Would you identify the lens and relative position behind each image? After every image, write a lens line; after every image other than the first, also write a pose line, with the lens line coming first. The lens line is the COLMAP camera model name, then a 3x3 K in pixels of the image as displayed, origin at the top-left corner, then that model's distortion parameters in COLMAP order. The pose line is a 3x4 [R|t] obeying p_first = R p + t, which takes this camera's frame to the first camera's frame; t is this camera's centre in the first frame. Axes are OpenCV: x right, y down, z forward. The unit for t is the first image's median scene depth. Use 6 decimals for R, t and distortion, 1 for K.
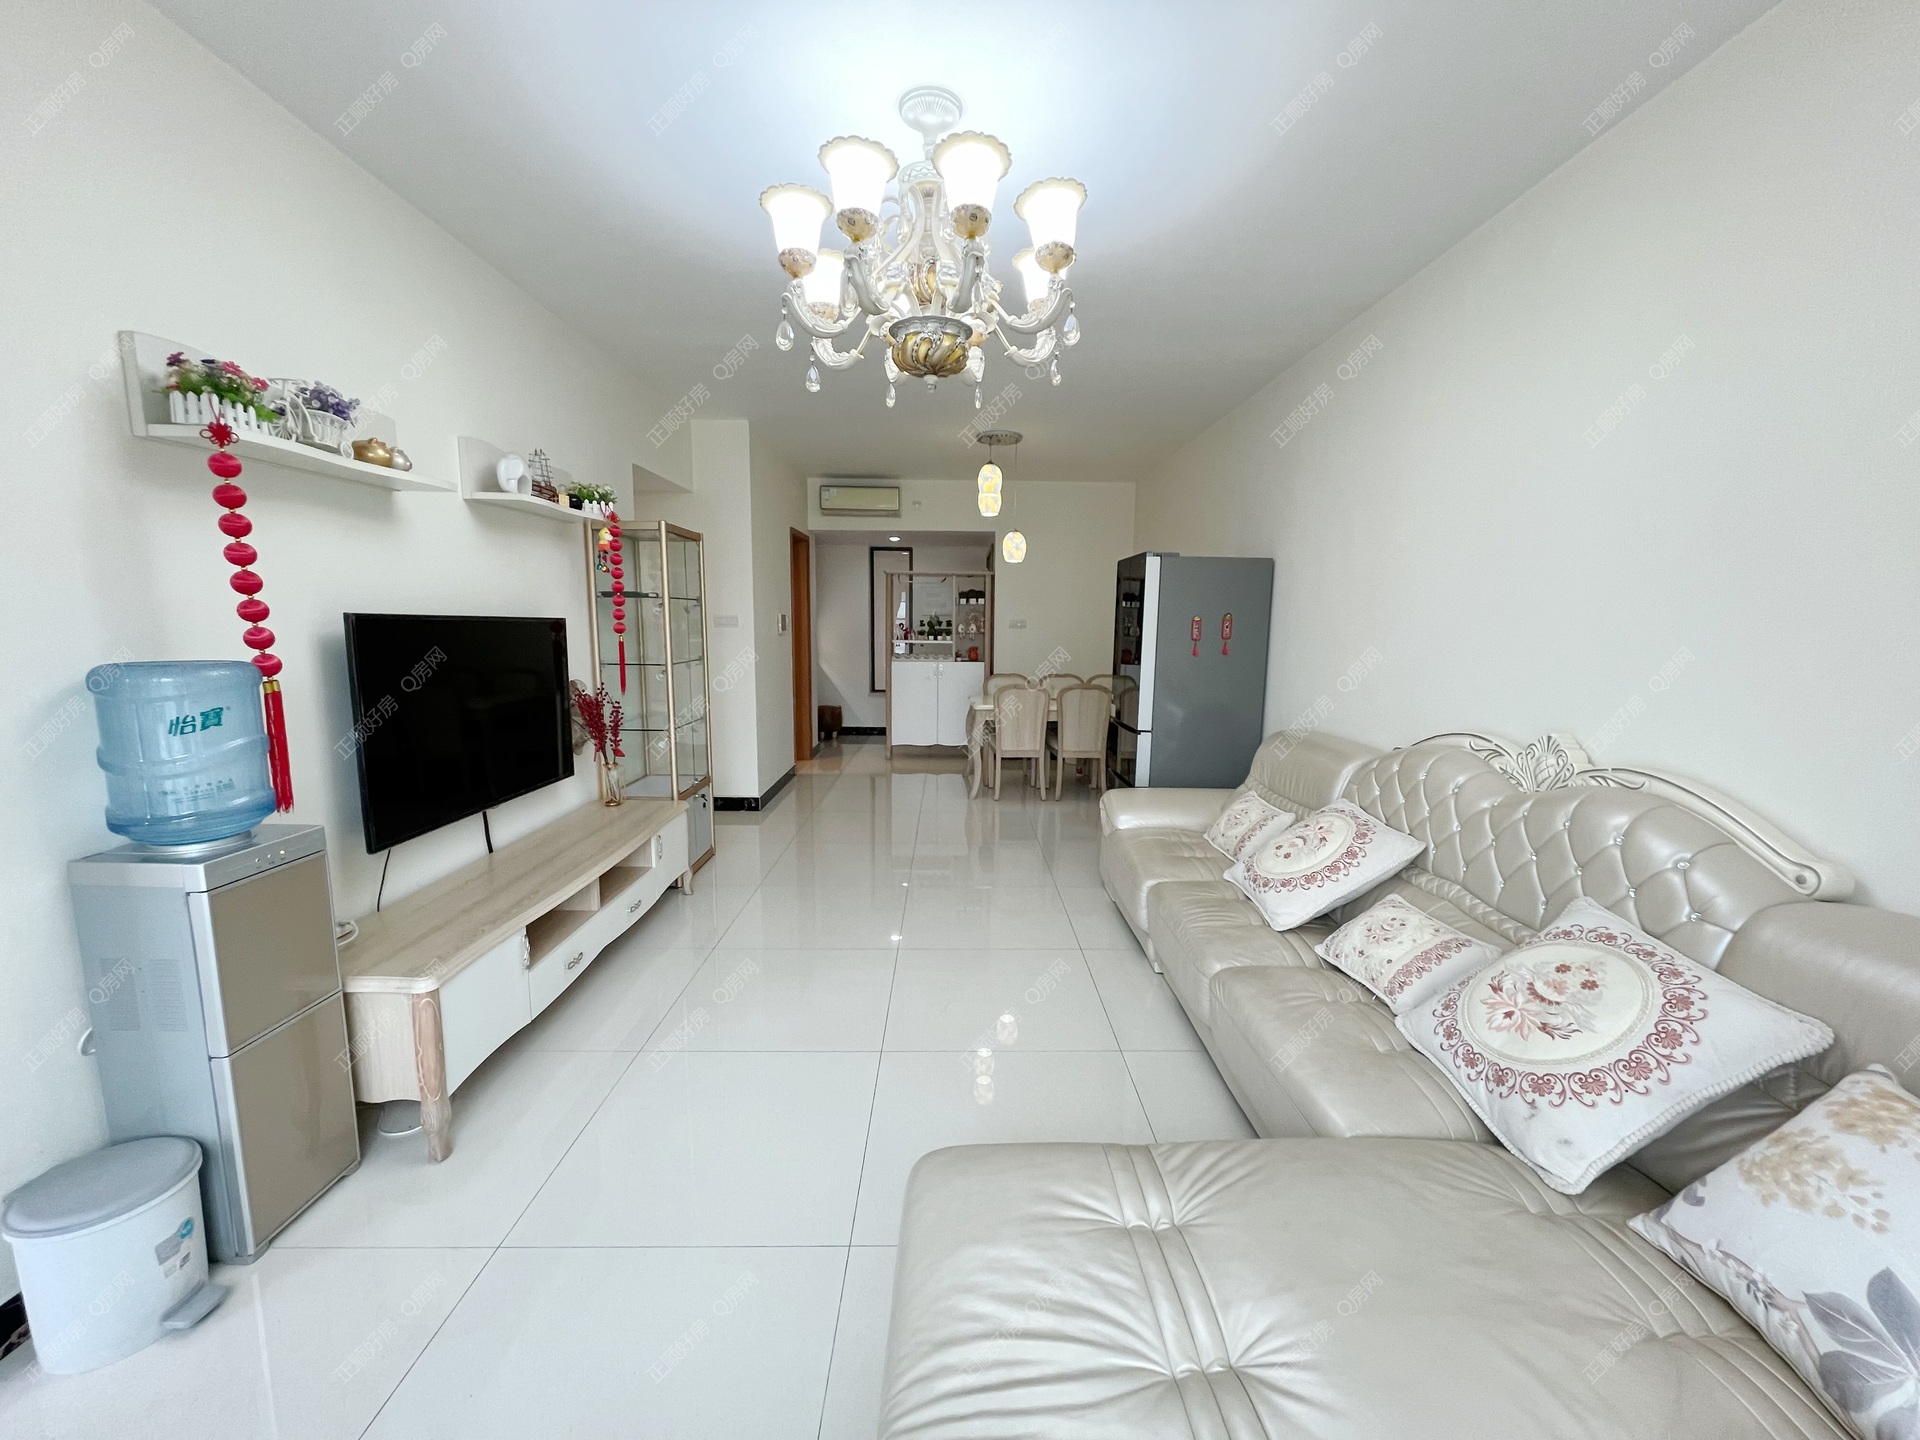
lens RADIAL K [[772.2, 0, 955.6], [0, 772.2, 739.2], [0, 0, 1]] dist [-0.000530, -0.000905]
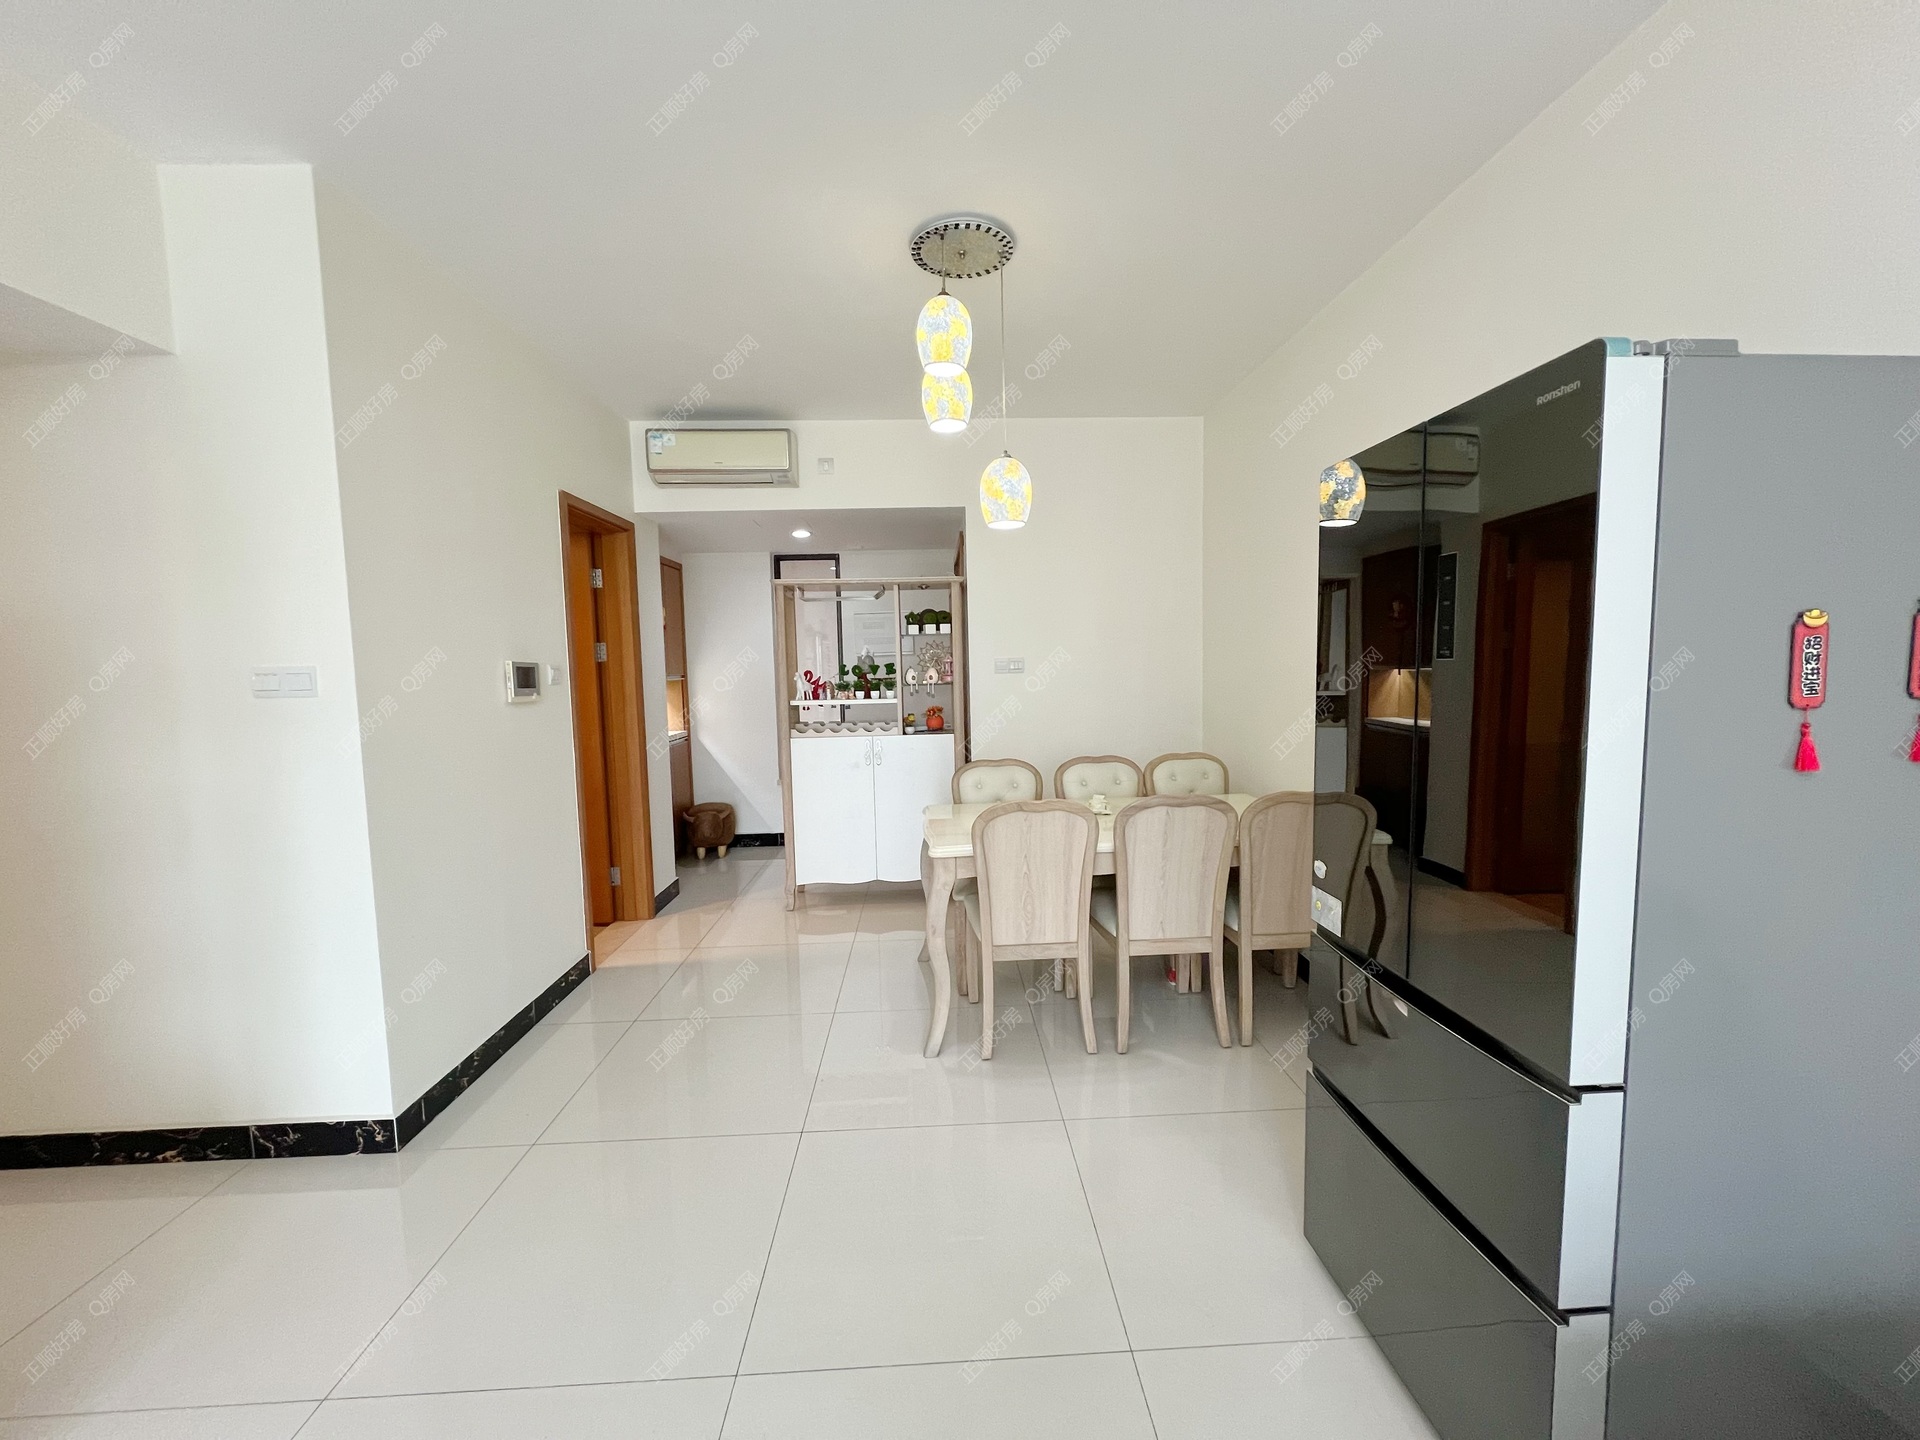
lens RADIAL K [[777.3, 0, 967.0], [0, 777.3, 718.7], [0, 0, 1]] dist [0.005045, 0.000013]
pose [[0.998512, -0.034653, 0.042095, 0.022948], [0.037934, 0.996086, -0.079832, -0.065160], [-0.039164, 0.081310, 0.995919, 0.429824]]
